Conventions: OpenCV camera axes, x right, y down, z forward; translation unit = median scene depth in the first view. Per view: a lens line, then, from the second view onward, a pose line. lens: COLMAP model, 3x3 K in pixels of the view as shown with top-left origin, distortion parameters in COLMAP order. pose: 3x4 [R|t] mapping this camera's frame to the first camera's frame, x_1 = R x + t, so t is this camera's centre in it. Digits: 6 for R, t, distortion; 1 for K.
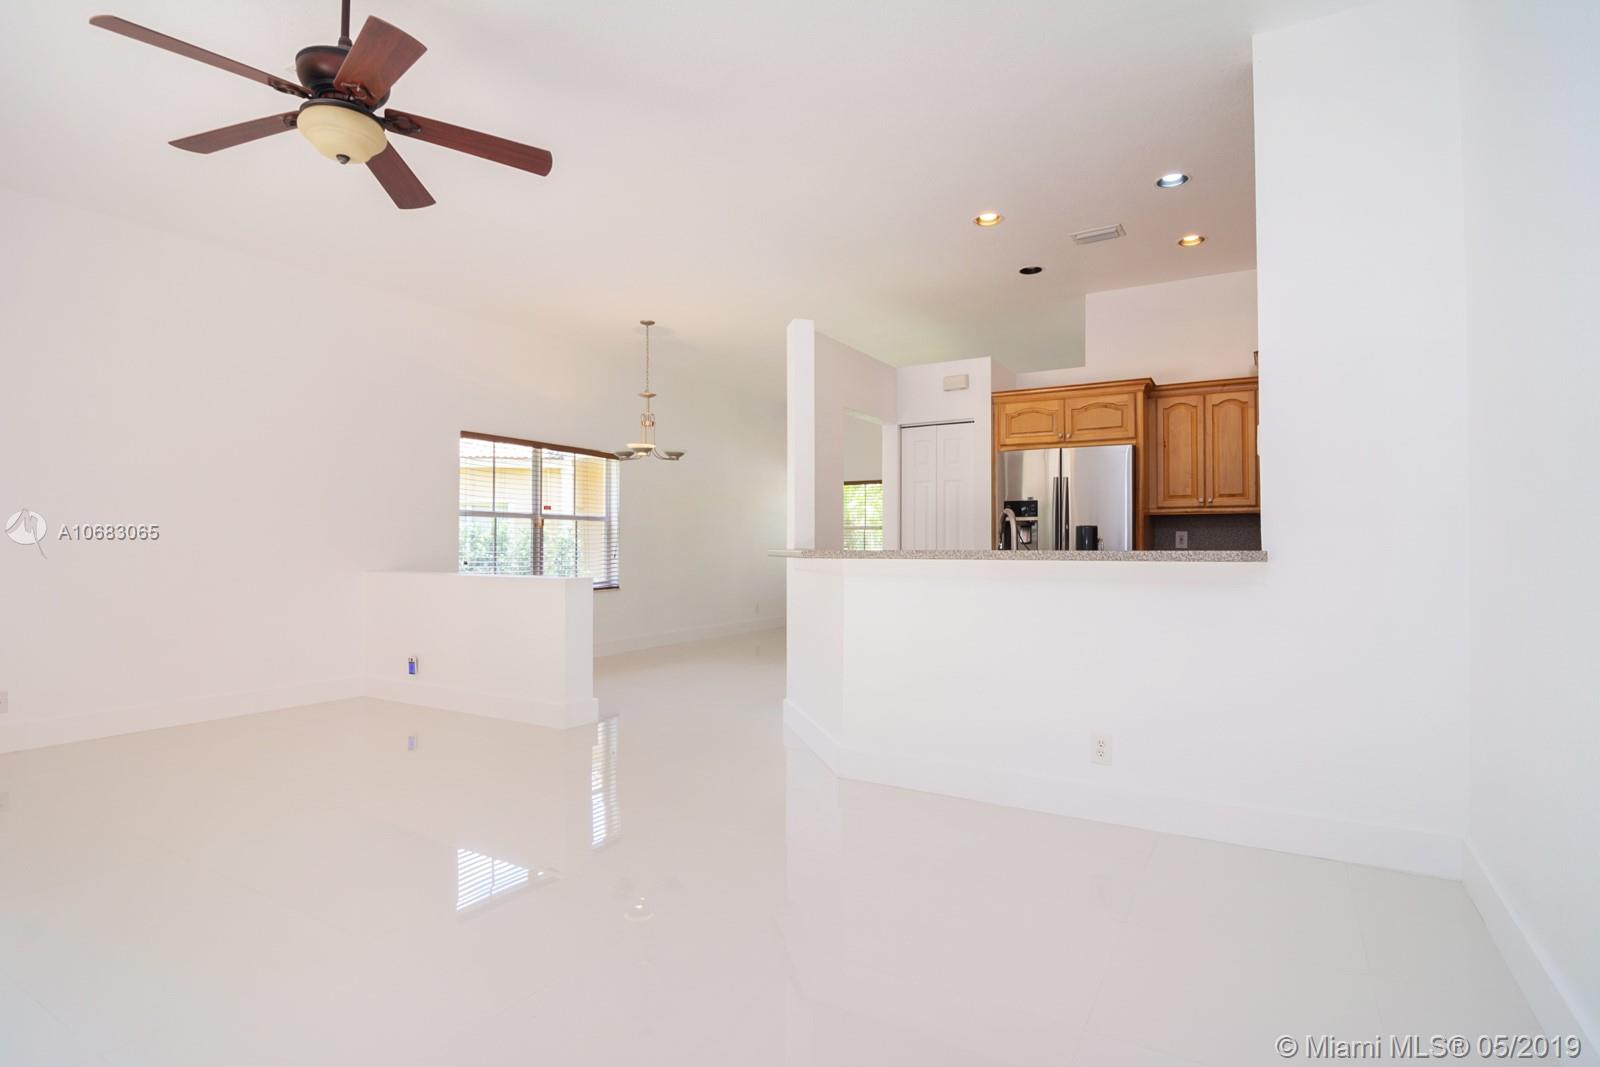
lens RADIAL K [[797.2, 0, 800.0], [0, 797.2, 533.5], [0, 0, 1]] dist [-0.000284, -0.016818]
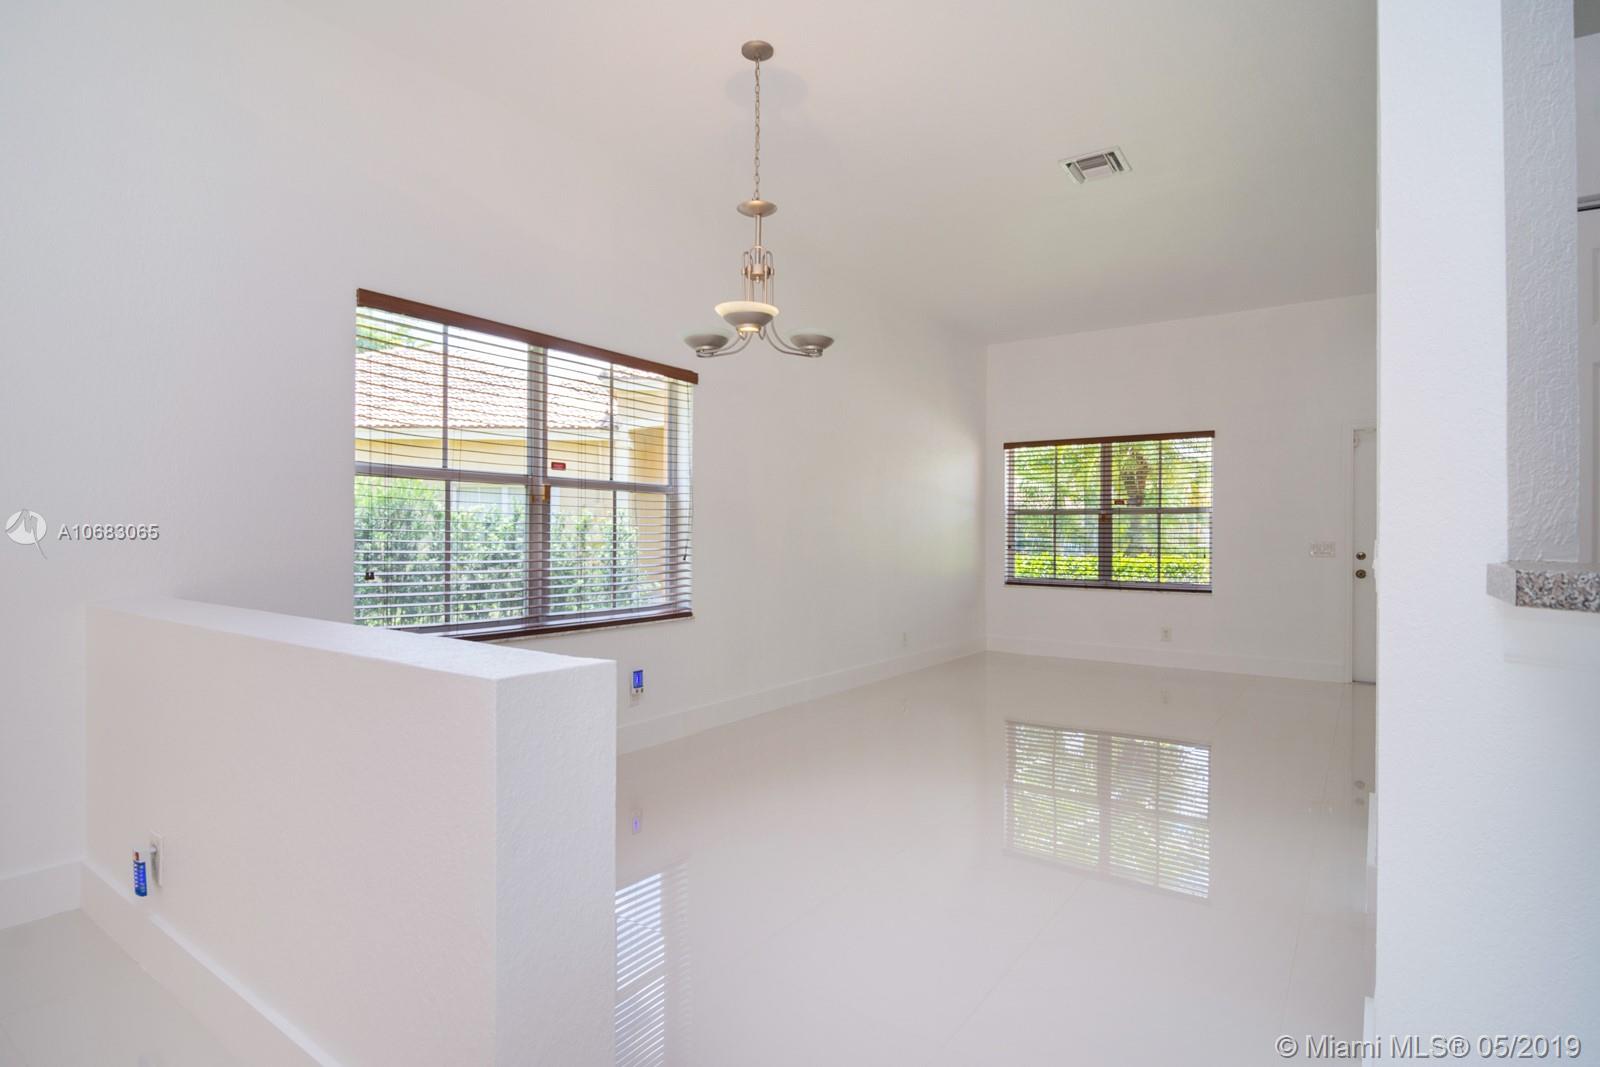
lens RADIAL K [[797.2, 0, 800.0], [0, 797.2, 533.5], [0, 0, 1]] dist [-0.000284, -0.016818]
pose [[0.996992, 0.002274, -0.077468, -0.120710], [-0.001606, 0.999961, 0.008682, 0.007609], [0.077485, -0.008532, 0.996957, 0.501431]]
